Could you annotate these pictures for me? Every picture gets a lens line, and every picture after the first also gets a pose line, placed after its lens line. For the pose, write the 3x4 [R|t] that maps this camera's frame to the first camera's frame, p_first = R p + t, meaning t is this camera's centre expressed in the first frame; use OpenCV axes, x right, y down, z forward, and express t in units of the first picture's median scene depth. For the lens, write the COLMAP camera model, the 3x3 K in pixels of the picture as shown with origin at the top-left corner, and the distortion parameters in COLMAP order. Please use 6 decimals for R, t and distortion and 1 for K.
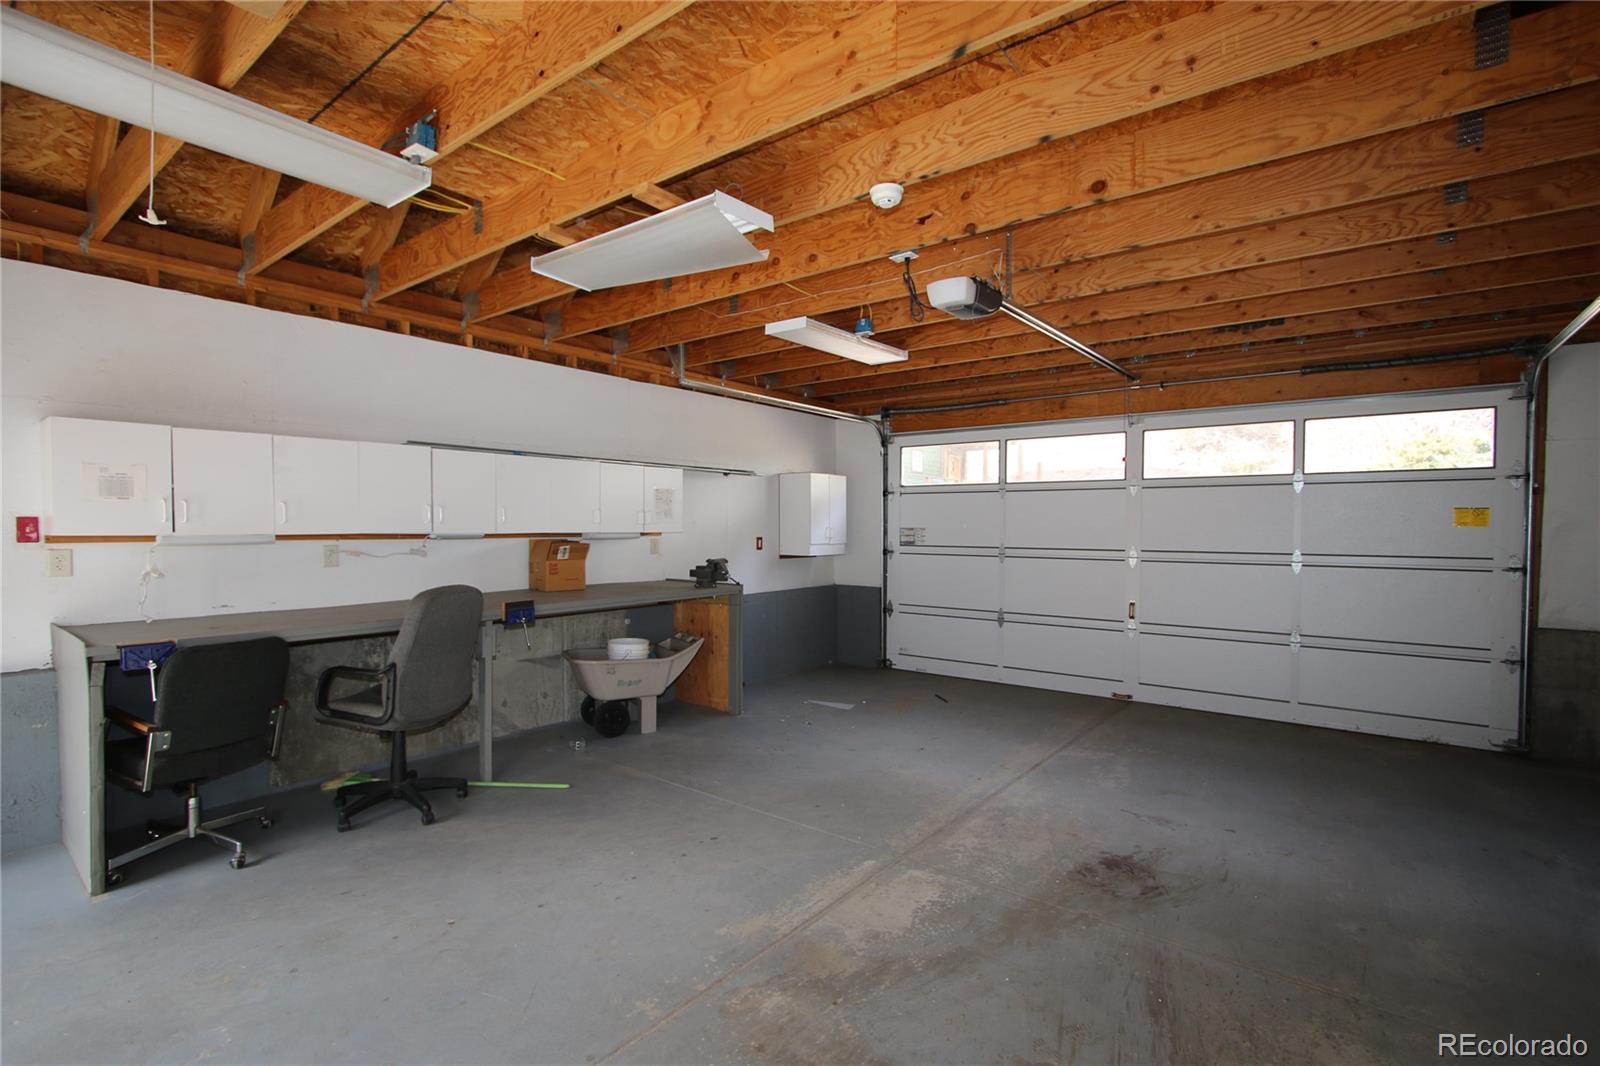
lens RADIAL K [[736.0, 0, 796.2], [0, 736.0, 531.4], [0, 0, 1]] dist [-0.017469, 0.002261]
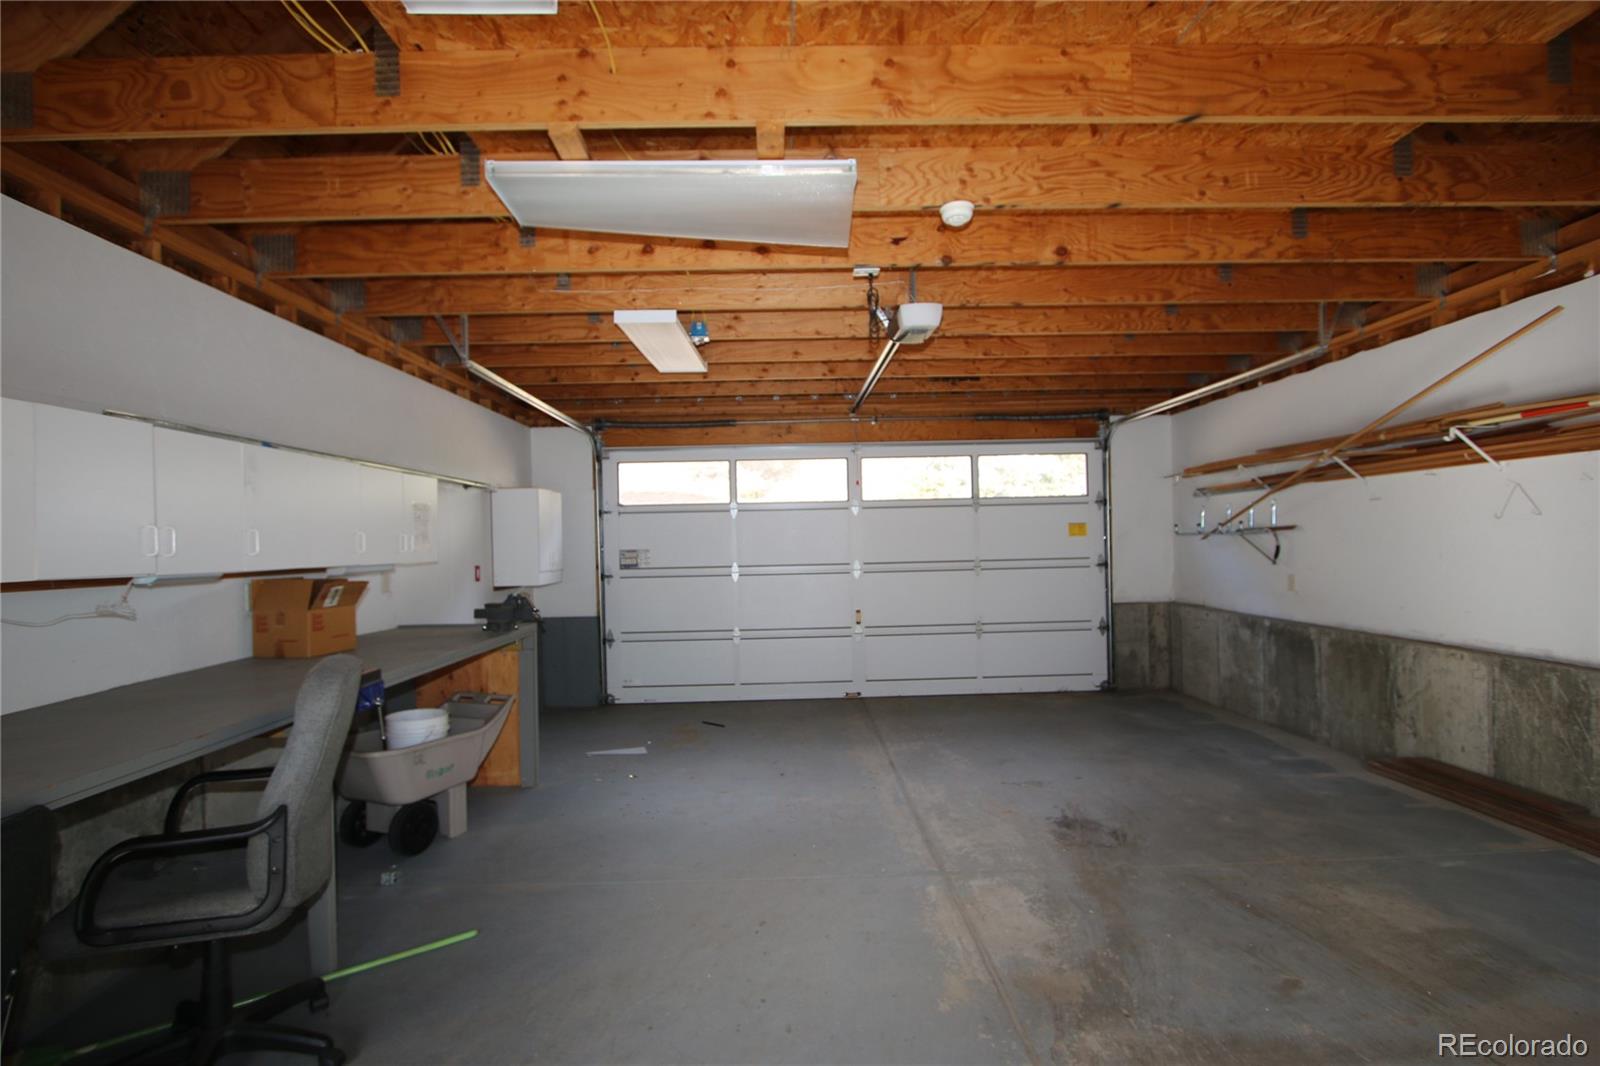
lens RADIAL K [[736.0, 0, 794.7], [0, 736.0, 531.5], [0, 0, 1]] dist [-0.017469, 0.002261]
pose [[0.778427, -0.011556, 0.627628, -0.495567], [0.031736, 0.999276, -0.020963, -0.003770], [-0.626932, 0.036236, 0.778231, 0.264773]]
